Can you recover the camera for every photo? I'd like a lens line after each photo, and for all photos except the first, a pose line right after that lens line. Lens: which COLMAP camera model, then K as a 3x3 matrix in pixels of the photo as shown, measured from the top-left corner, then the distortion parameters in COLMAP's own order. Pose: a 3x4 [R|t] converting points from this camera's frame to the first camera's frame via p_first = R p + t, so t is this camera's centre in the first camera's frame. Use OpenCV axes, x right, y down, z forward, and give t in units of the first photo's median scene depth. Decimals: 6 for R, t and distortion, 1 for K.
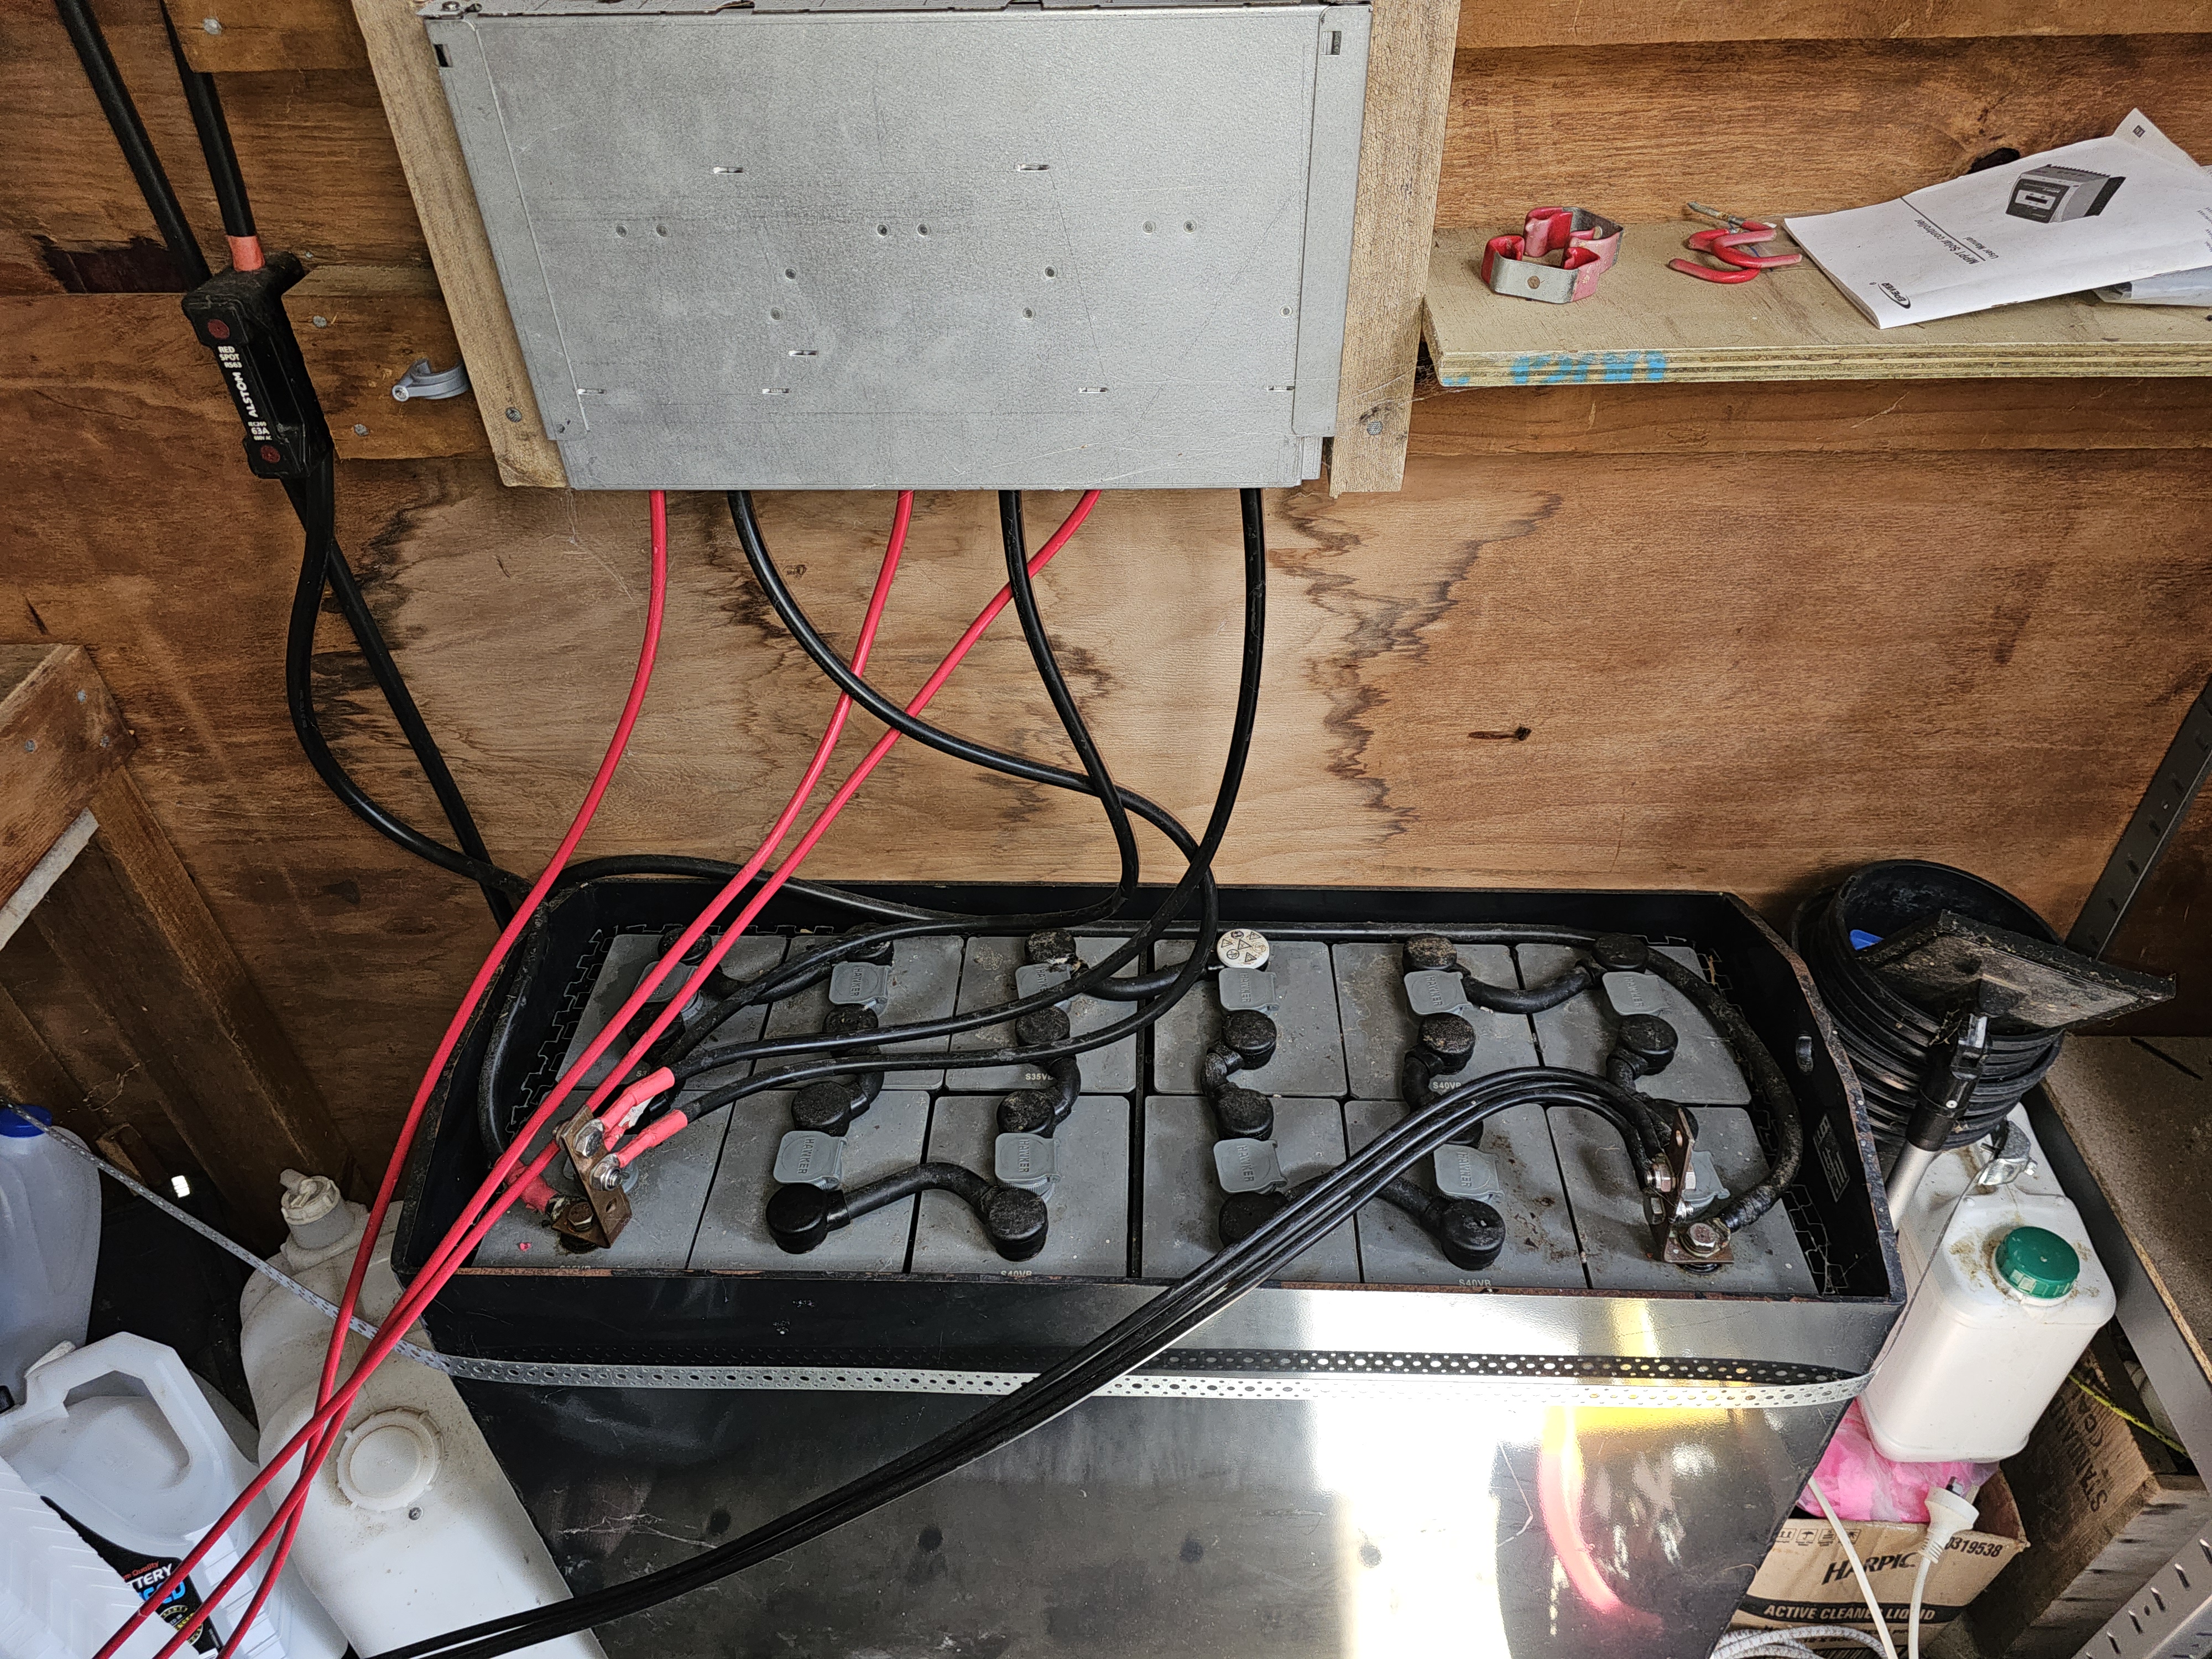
lens RADIAL K [[1463.2, 0, 1114.9], [0, 1463.2, 834.8], [0, 0, 1]] dist [0.044012, -0.035534]
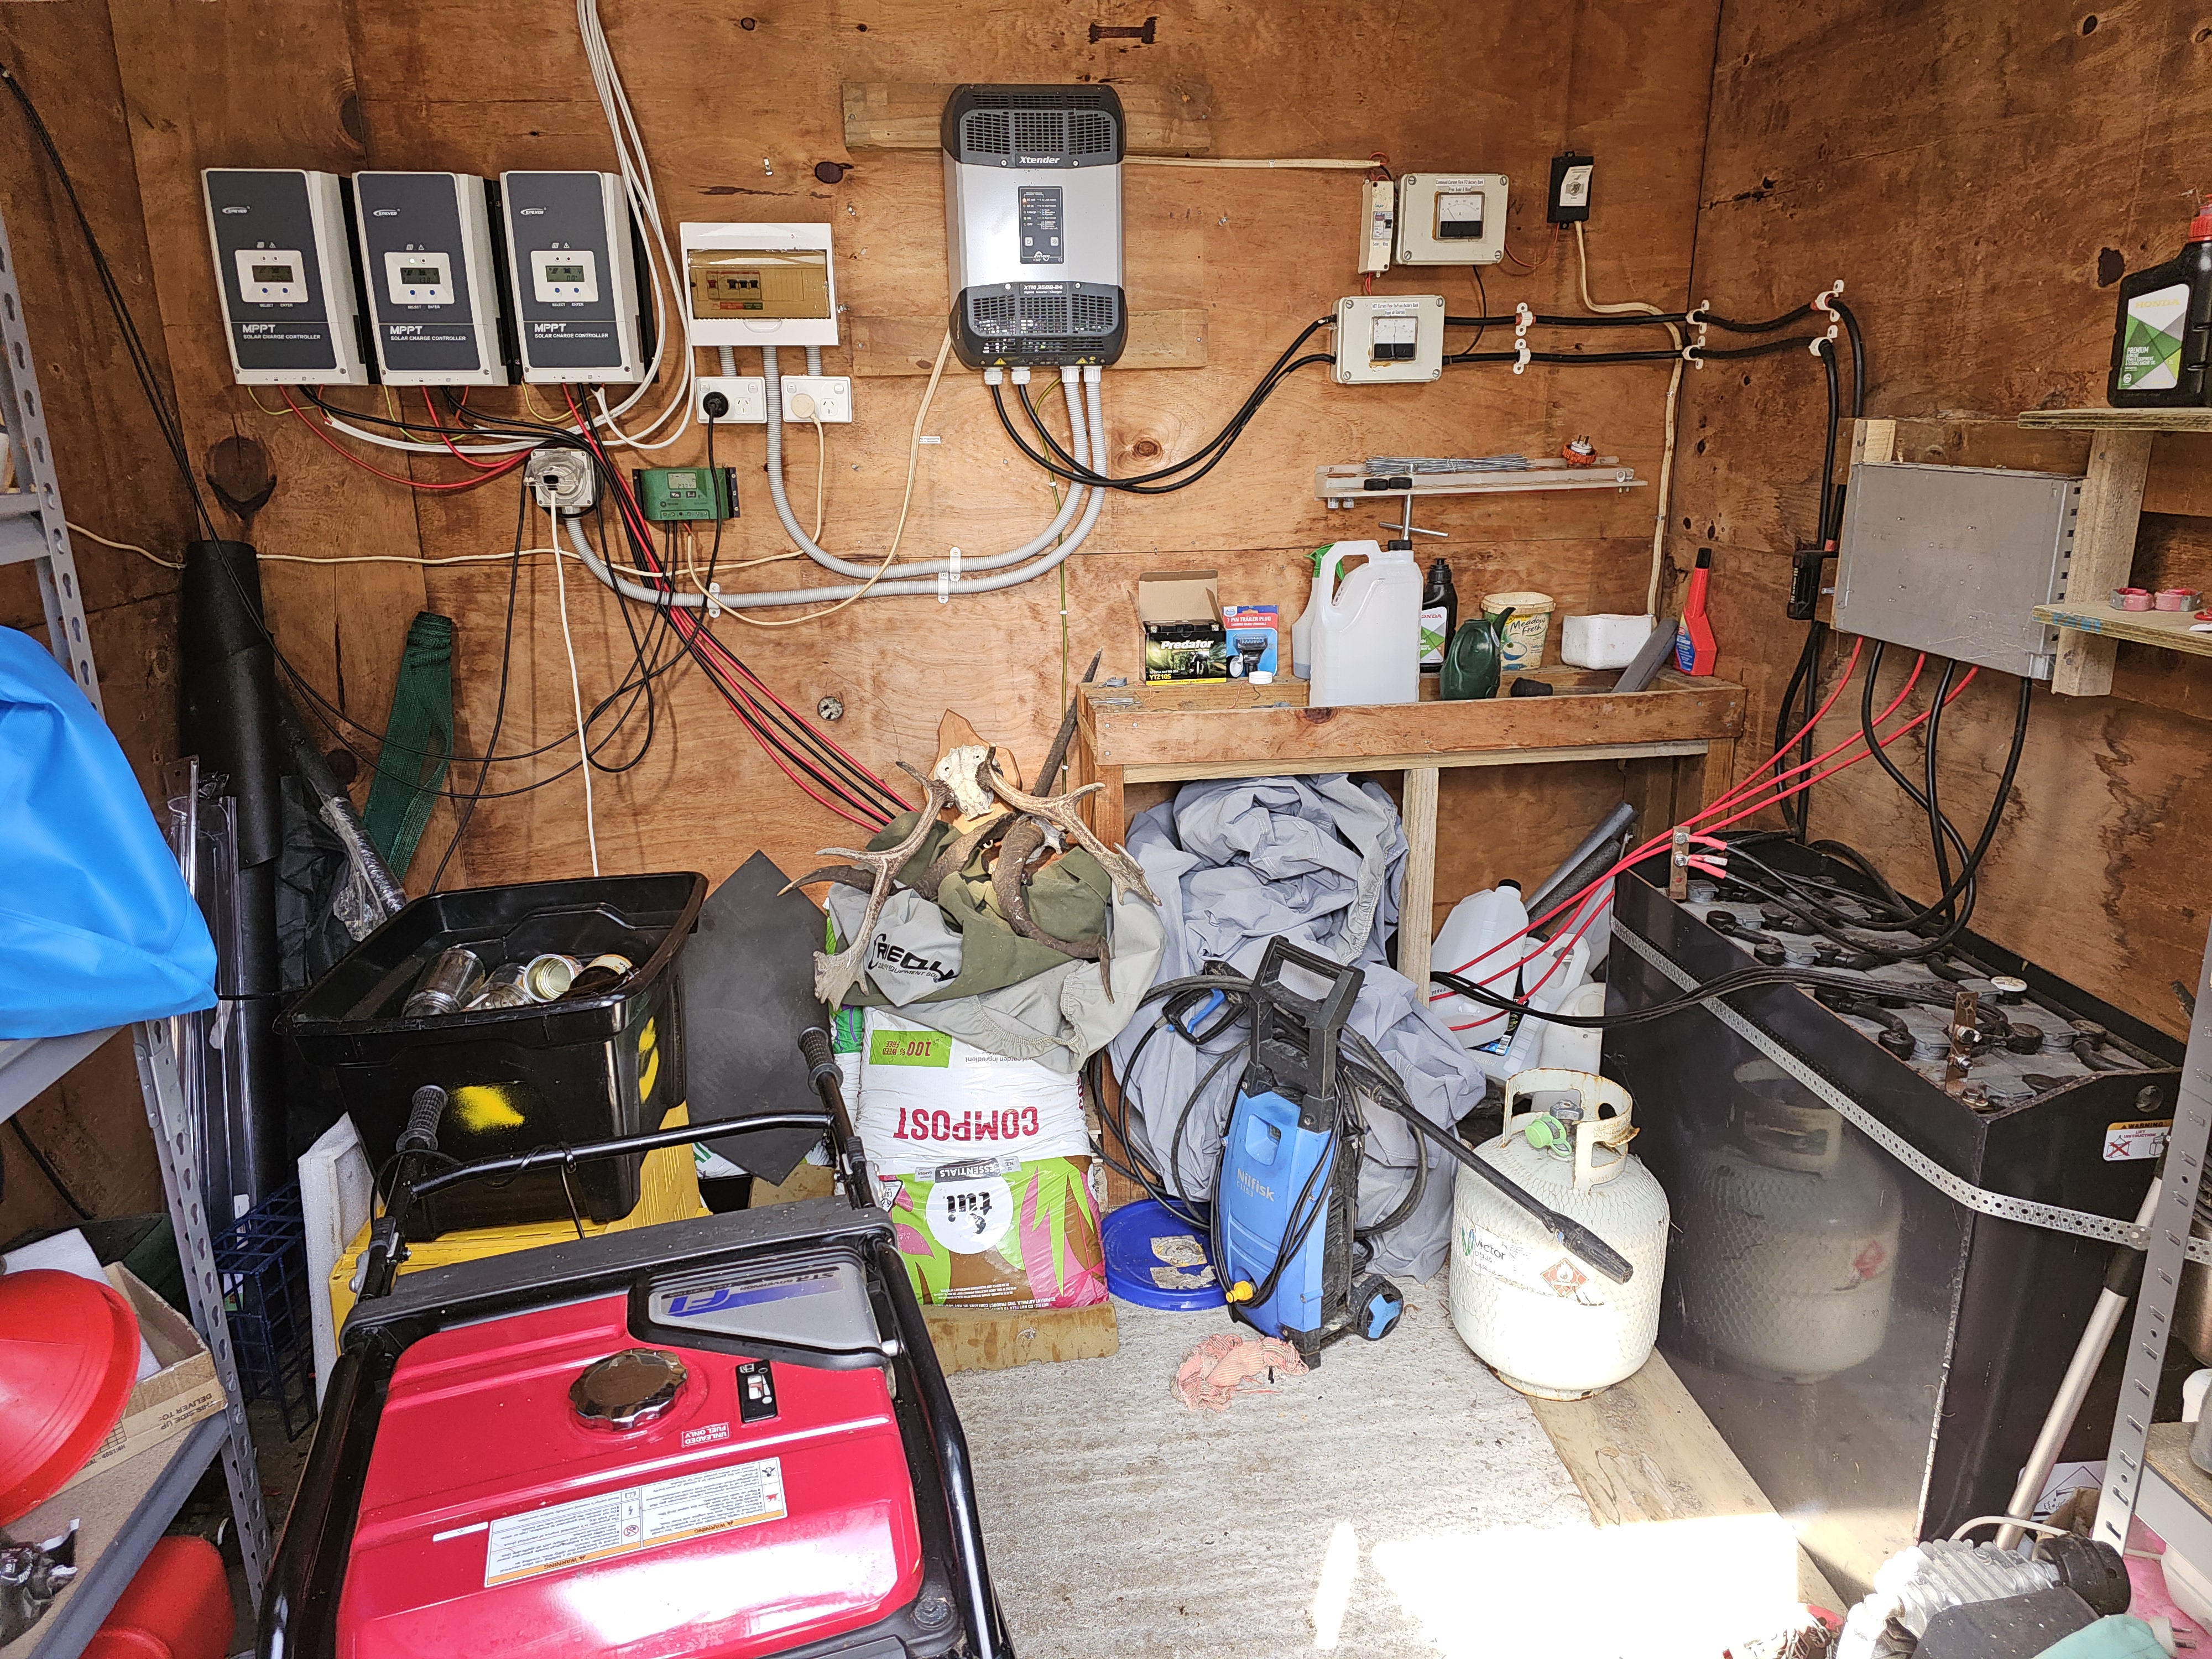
lens RADIAL K [[1463.2, 0, 1114.9], [0, 1463.2, 834.8], [0, 0, 1]] dist [0.044012, -0.035534]
pose [[0.140065, 0.304026, -0.942311, 1.682199], [-0.626256, 0.764352, 0.153523, 0.369605], [0.766932, 0.568625, 0.297457, -0.469243]]
